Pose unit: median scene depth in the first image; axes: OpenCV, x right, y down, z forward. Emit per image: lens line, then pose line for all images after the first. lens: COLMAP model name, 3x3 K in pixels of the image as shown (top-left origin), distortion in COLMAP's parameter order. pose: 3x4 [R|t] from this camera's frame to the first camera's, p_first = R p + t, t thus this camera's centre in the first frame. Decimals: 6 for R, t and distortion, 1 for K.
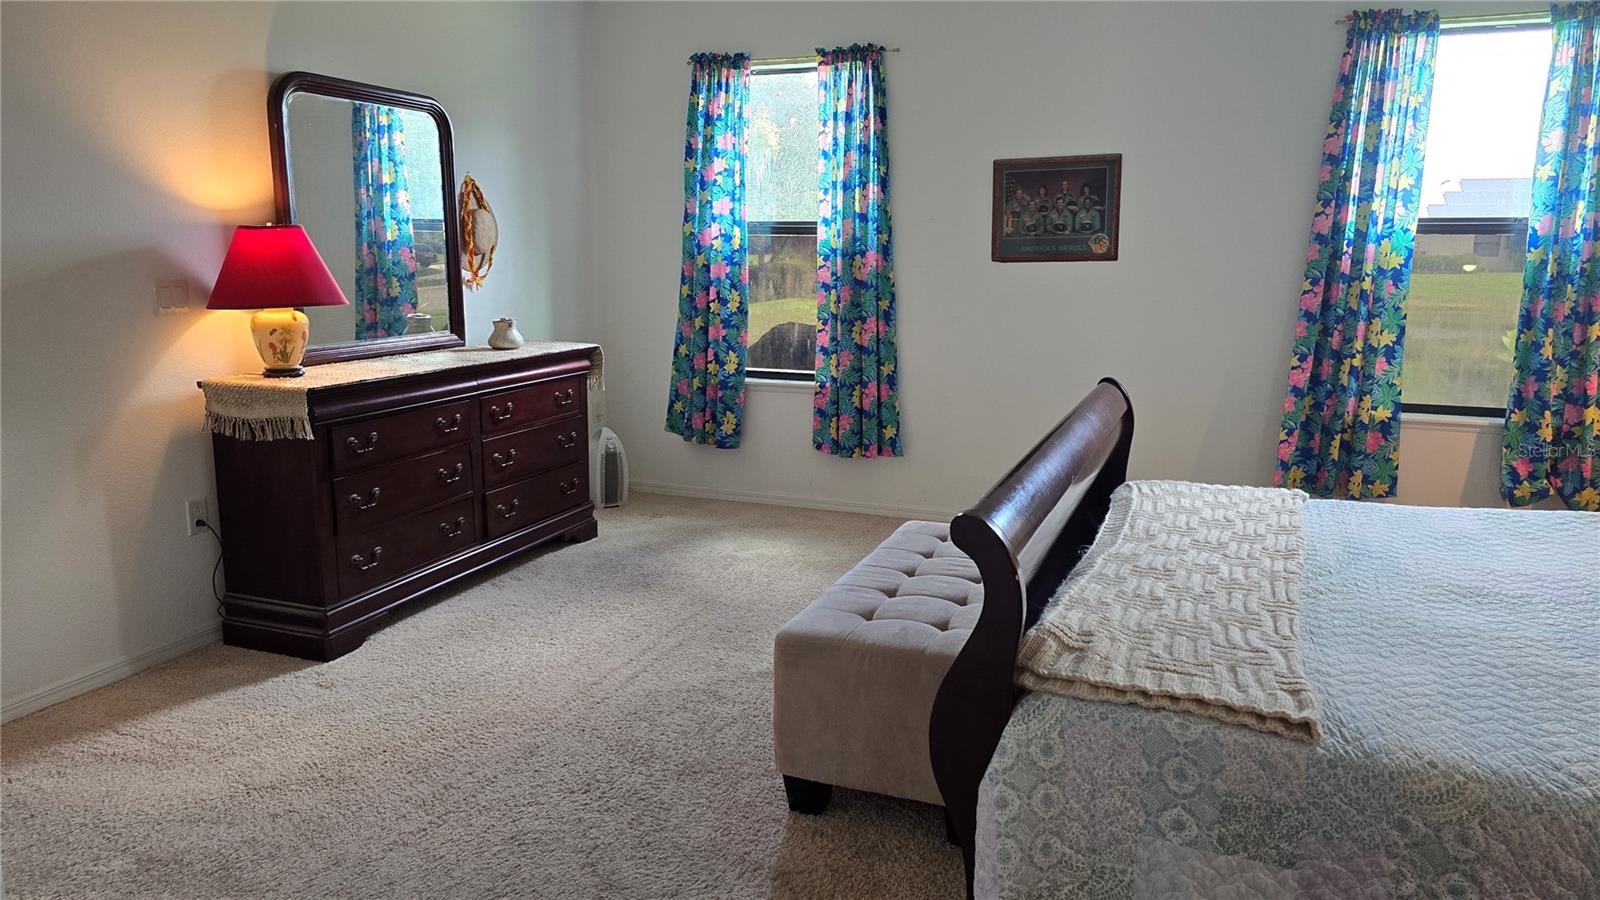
lens RADIAL K [[1090.1, 0, 808.0], [0, 1090.1, 453.8], [0, 0, 1]] dist [0.044095, -0.024006]
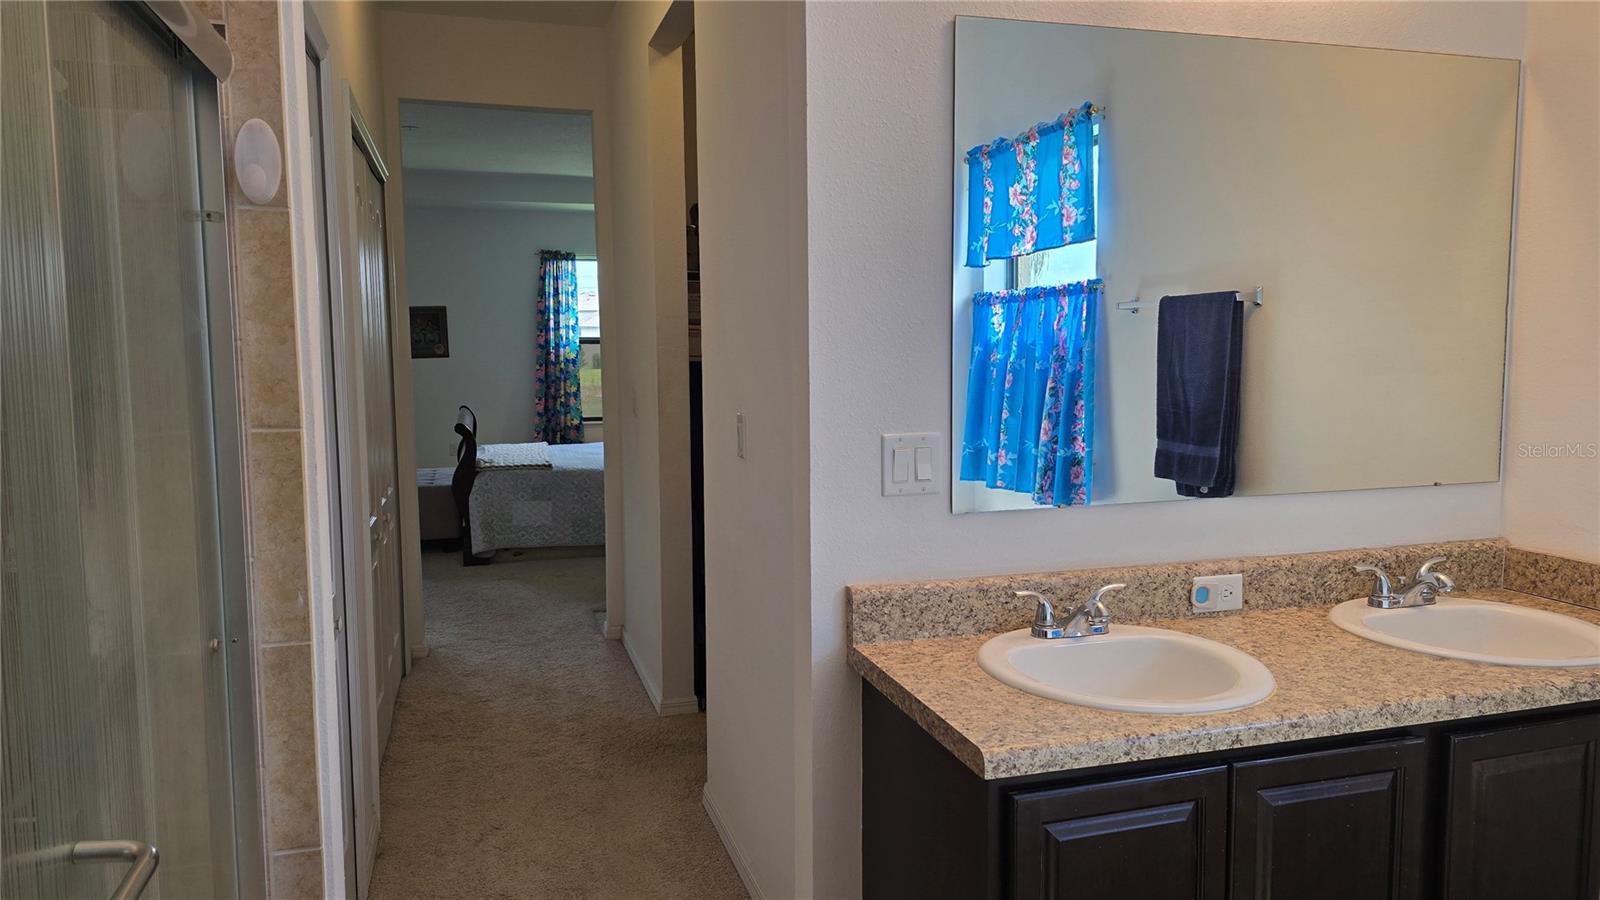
lens RADIAL K [[1090.1, 0, 808.9], [0, 1090.1, 446.8], [0, 0, 1]] dist [0.044095, -0.024006]
pose [[0.787508, -0.070524, 0.612256, -0.490122], [0.130394, 0.990008, -0.053681, 0.201343], [-0.602352, 0.122109, 0.788835, -1.077451]]
